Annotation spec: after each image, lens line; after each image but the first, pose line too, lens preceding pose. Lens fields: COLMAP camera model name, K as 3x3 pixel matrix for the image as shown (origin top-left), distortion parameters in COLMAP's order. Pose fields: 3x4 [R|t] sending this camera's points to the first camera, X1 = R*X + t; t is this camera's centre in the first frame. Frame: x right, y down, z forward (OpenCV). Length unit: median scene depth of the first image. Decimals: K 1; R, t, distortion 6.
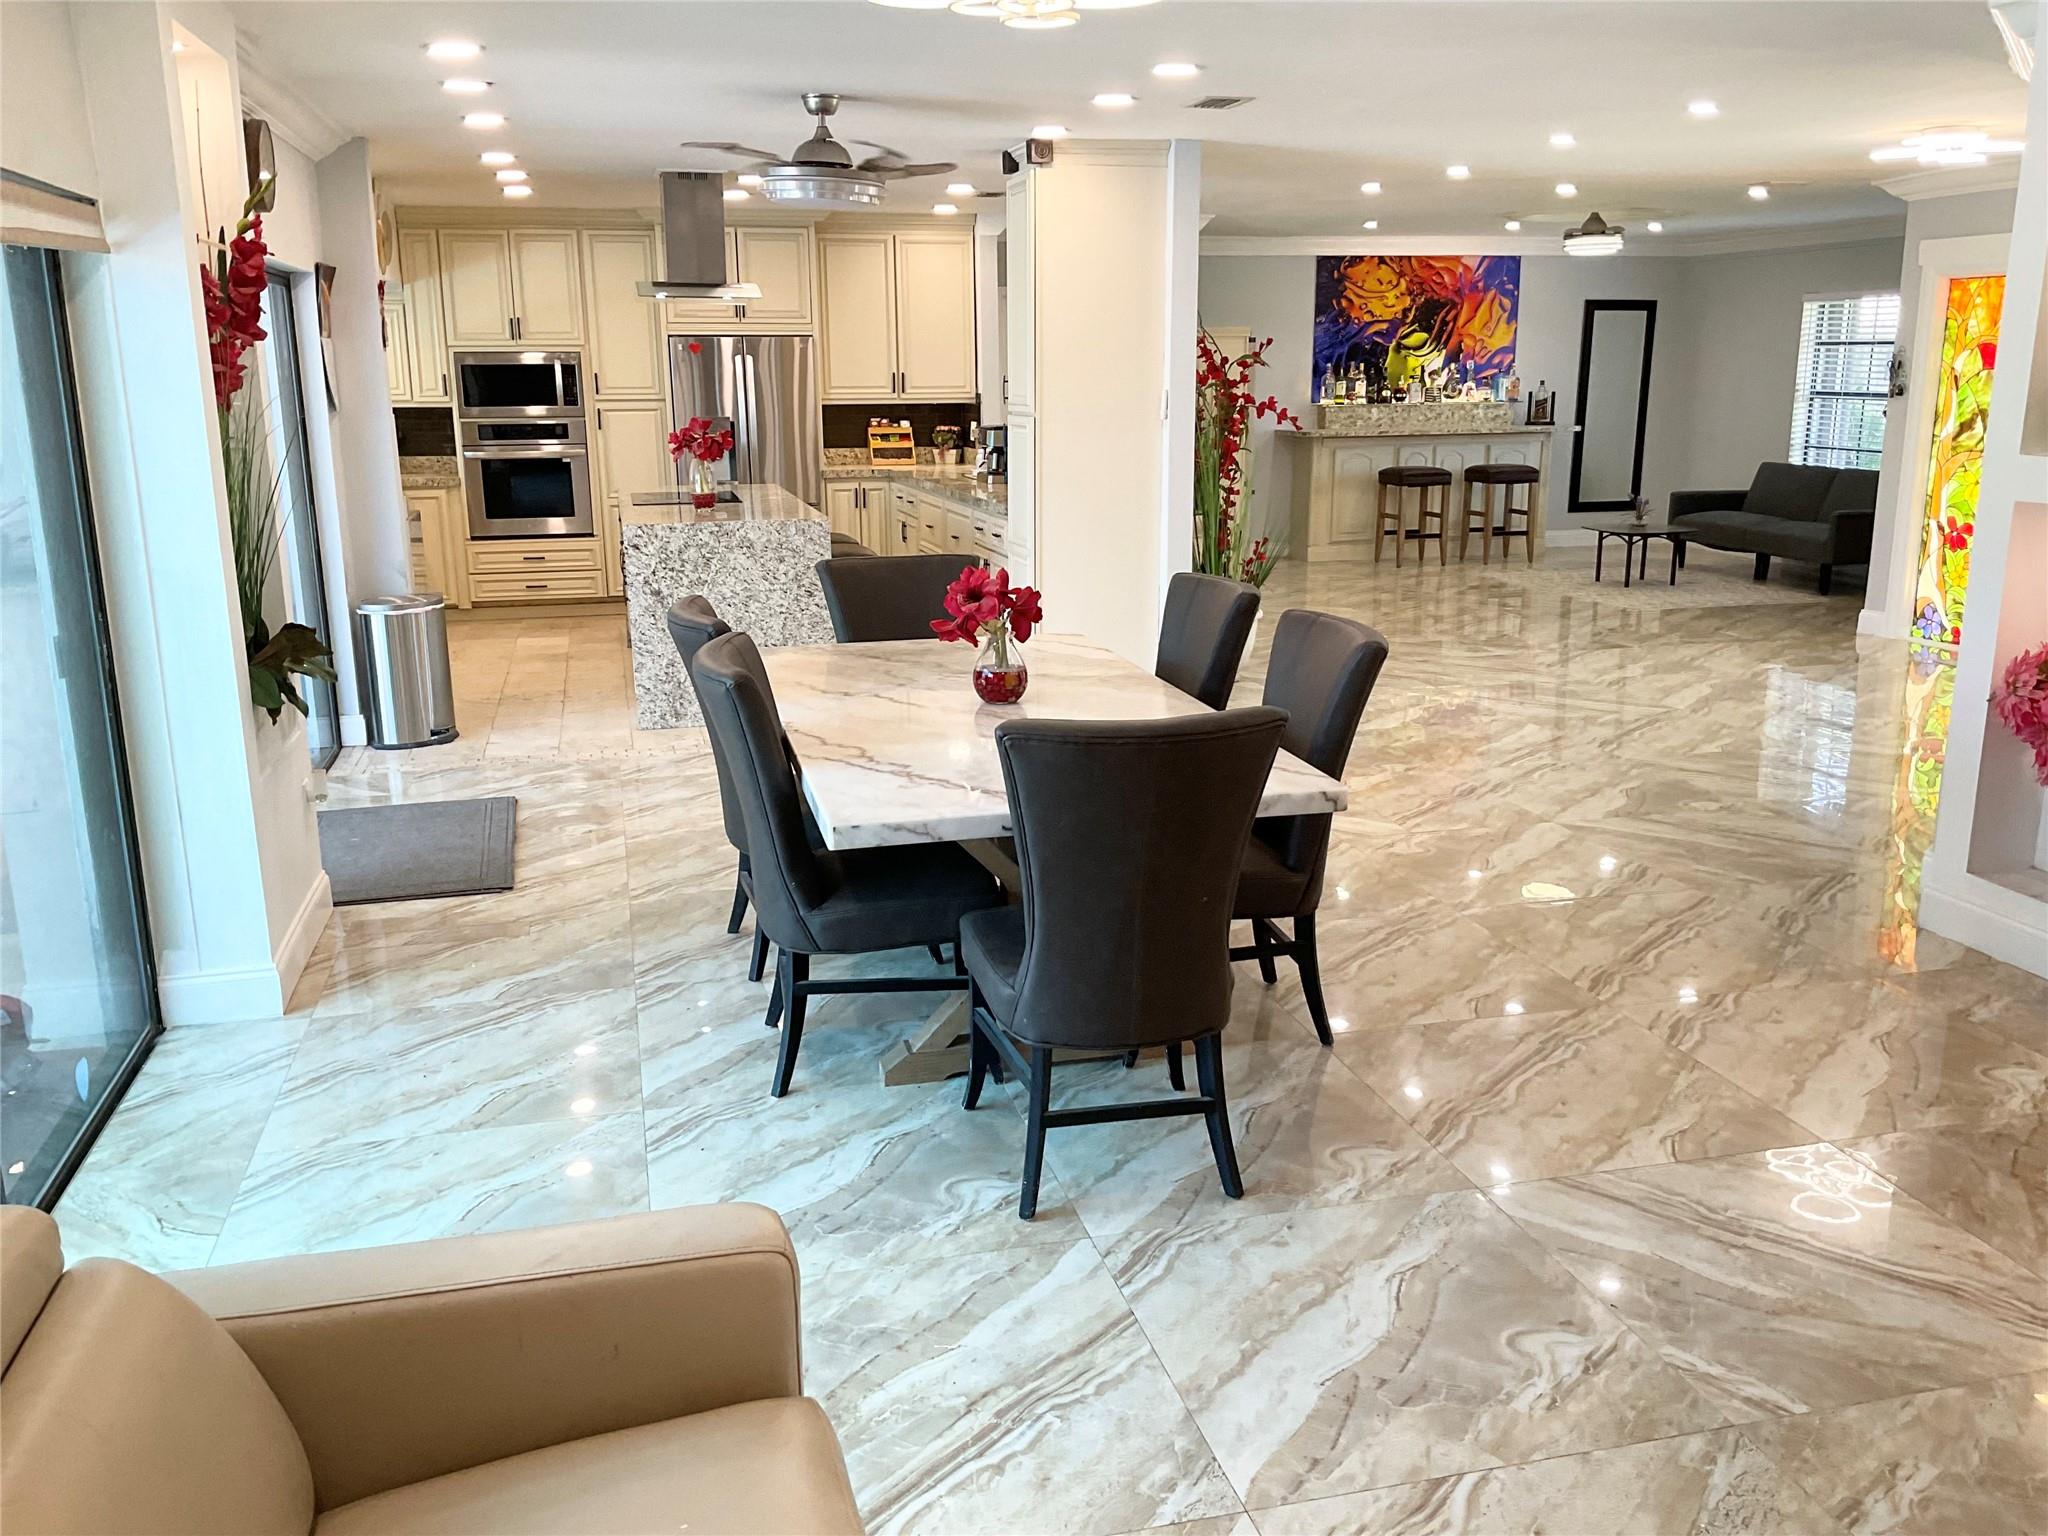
lens RADIAL K [[1667.9, 0, 1011.9], [0, 1667.9, 781.1], [0, 0, 1]] dist [0.130245, -0.275230]
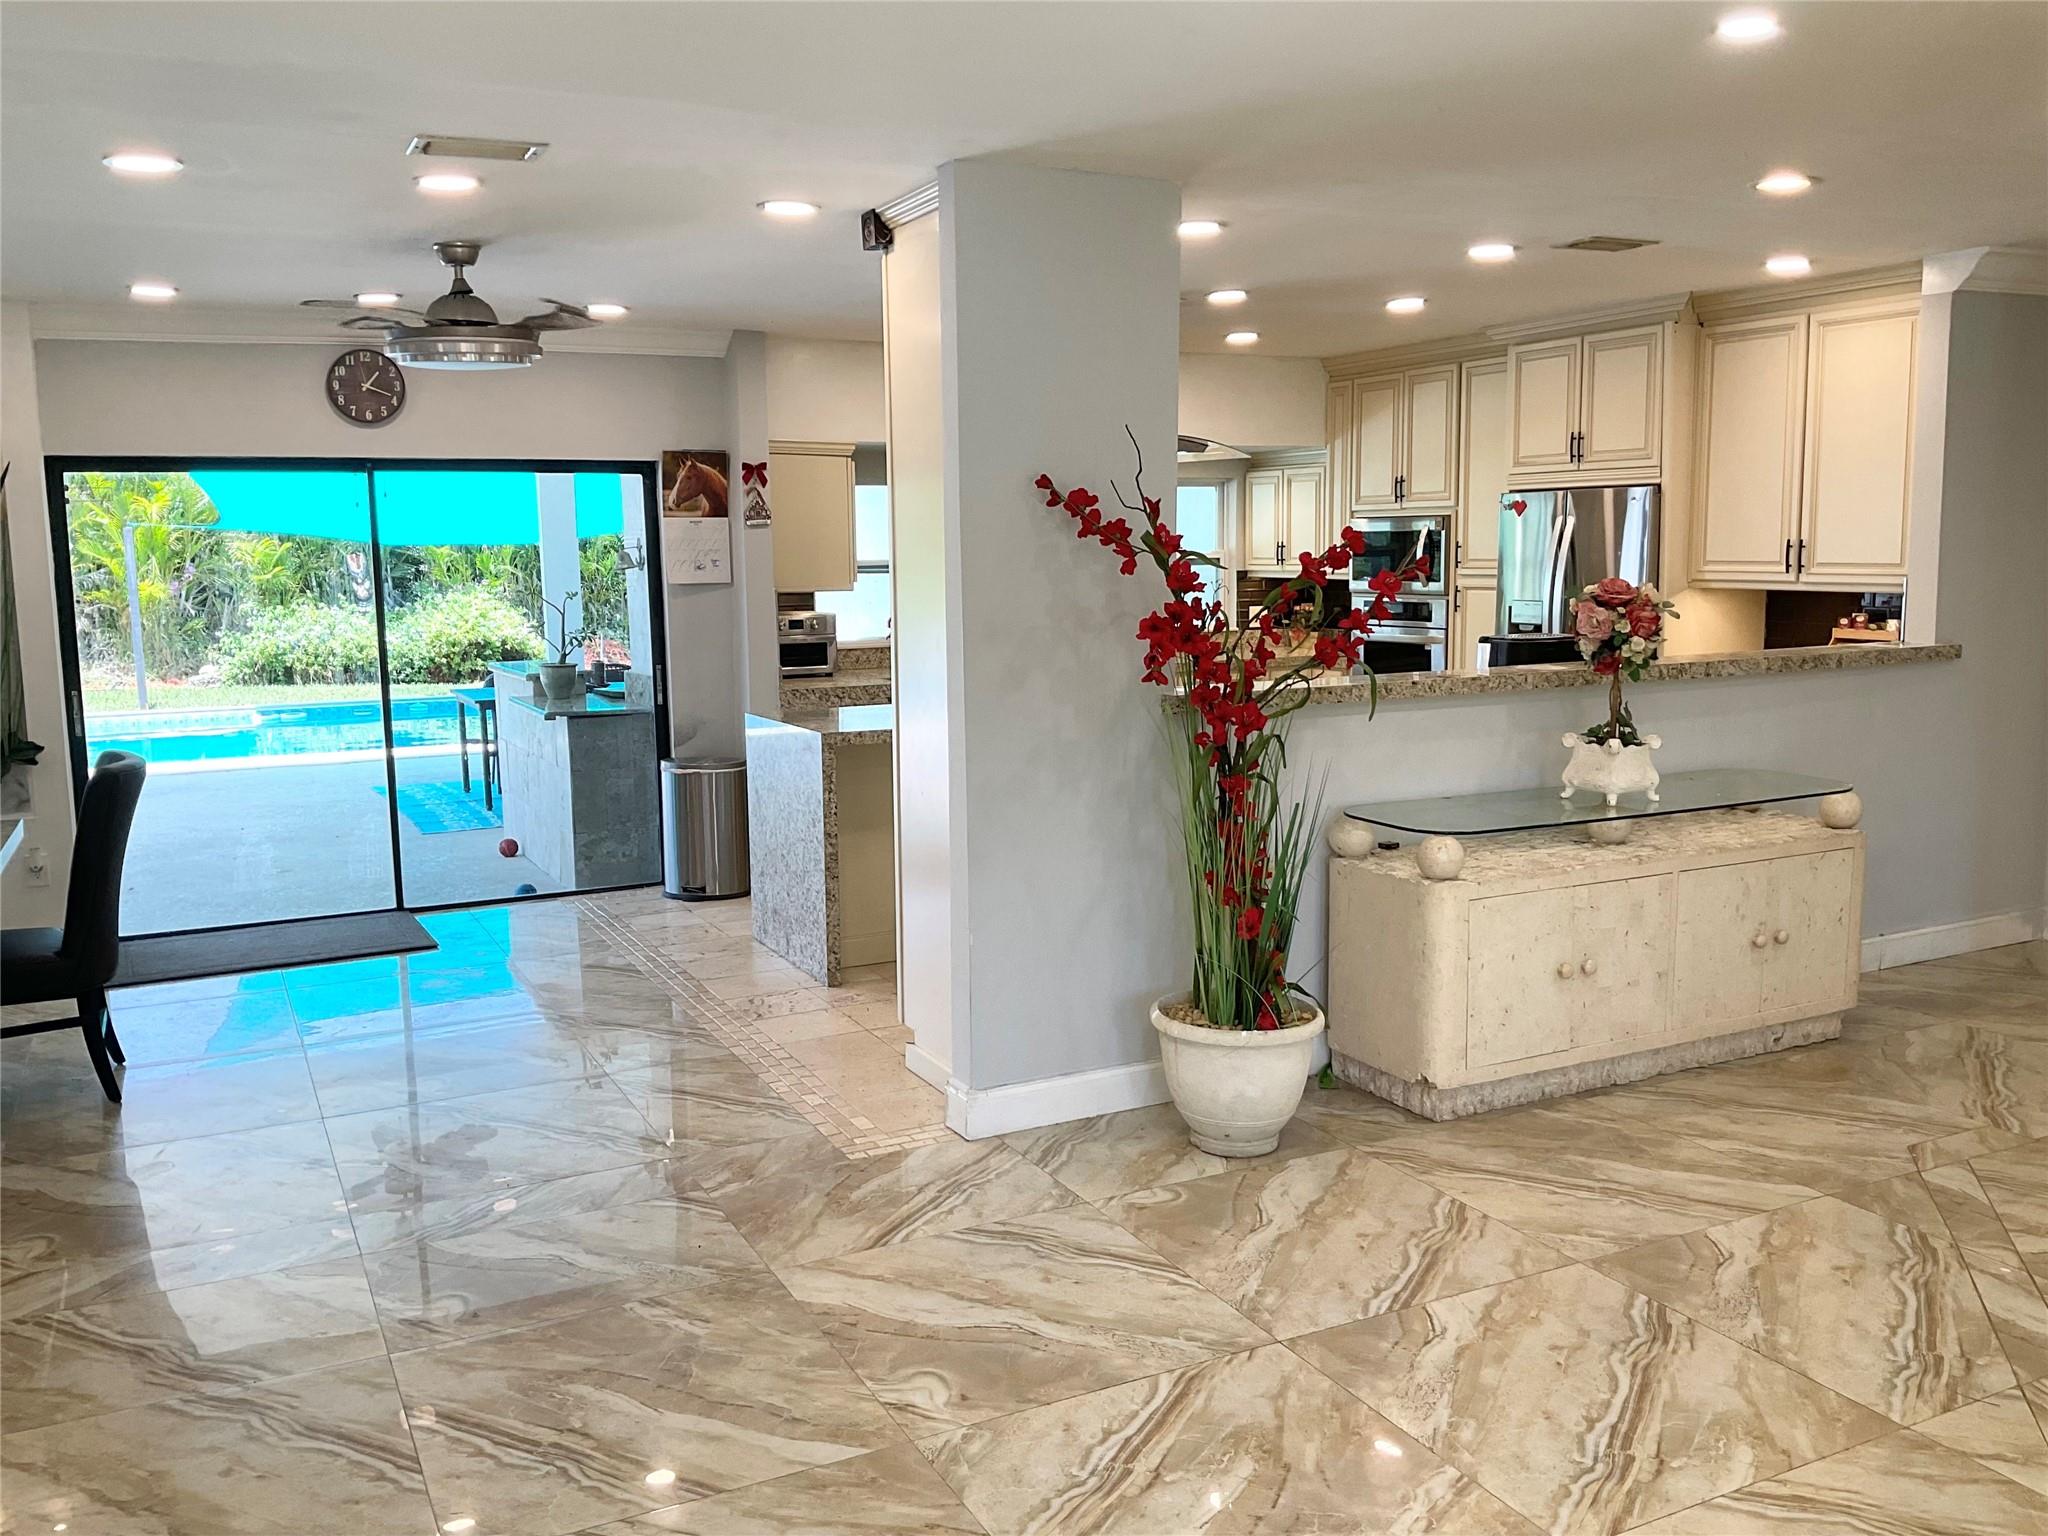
lens RADIAL K [[1678.6, 0, 1029.7], [0, 1678.6, 773.2], [0, 0, 1]] dist [0.118388, -0.247879]
pose [[0.226666, 0.141710, -0.963608, 0.681900], [-0.223412, 0.970544, 0.090177, -0.234025], [0.948003, 0.194841, 0.251649, 0.907633]]
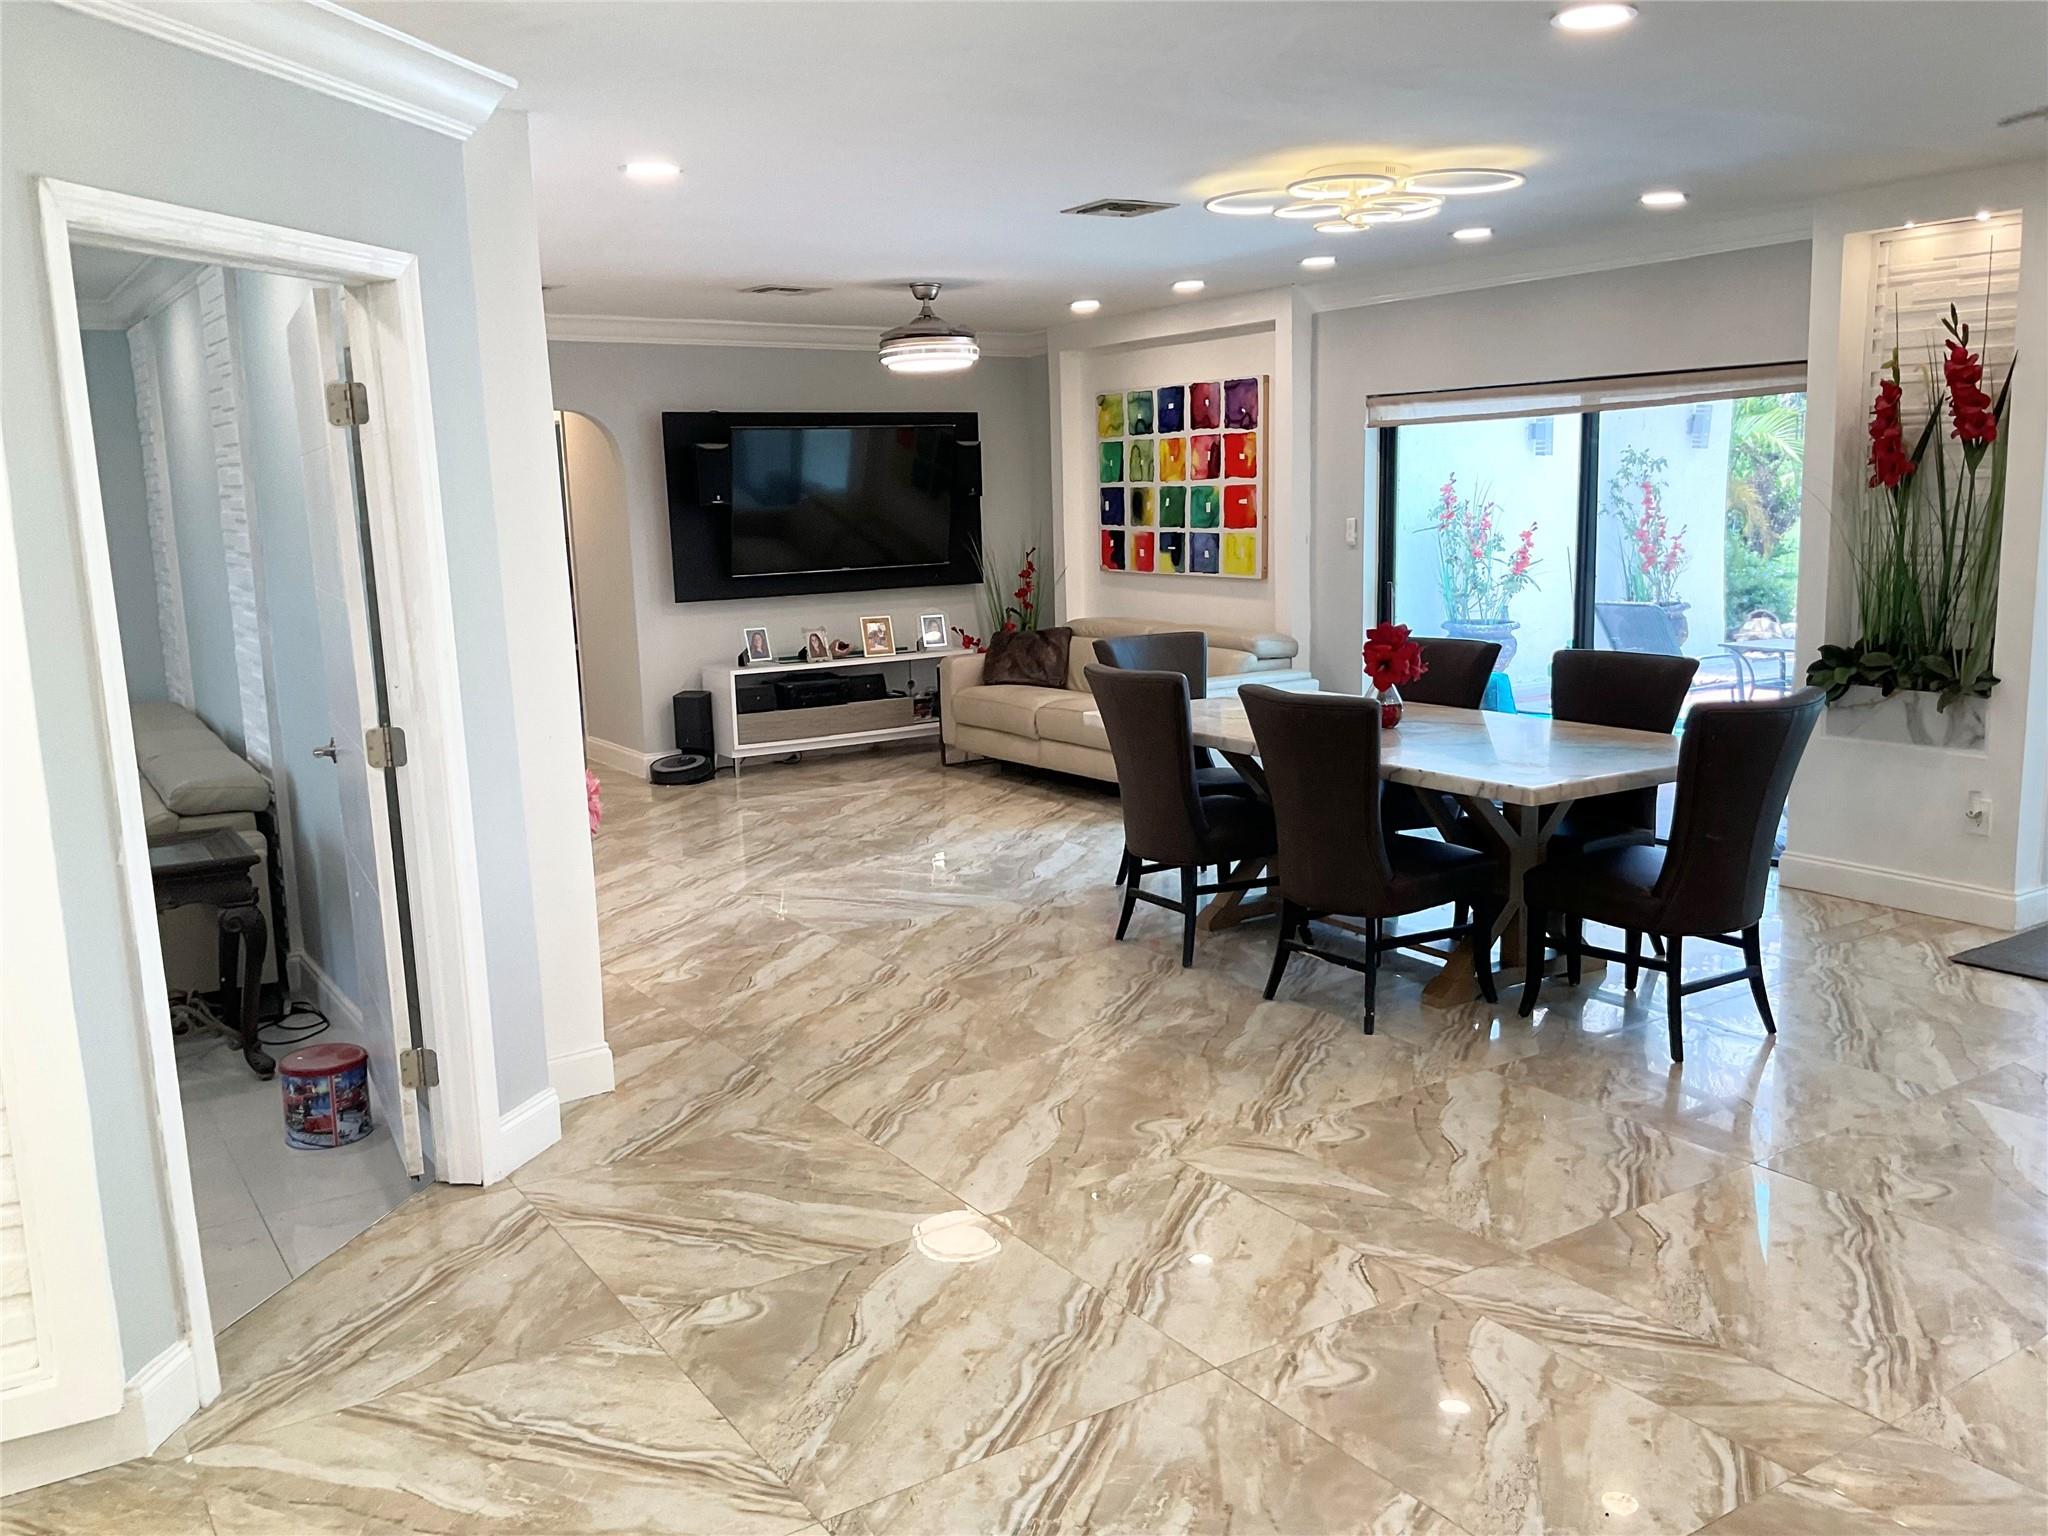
lens RADIAL K [[1684.6, 0, 1024.0], [0, 1684.6, 768.0], [0, 0, 1]] dist [0.137806, -0.295472]
pose [[-0.941670, 0.087985, -0.324834, 0.392862], [-0.047172, 0.921182, 0.386261, -0.294307], [0.333217, 0.379053, -0.863299, 1.173515]]
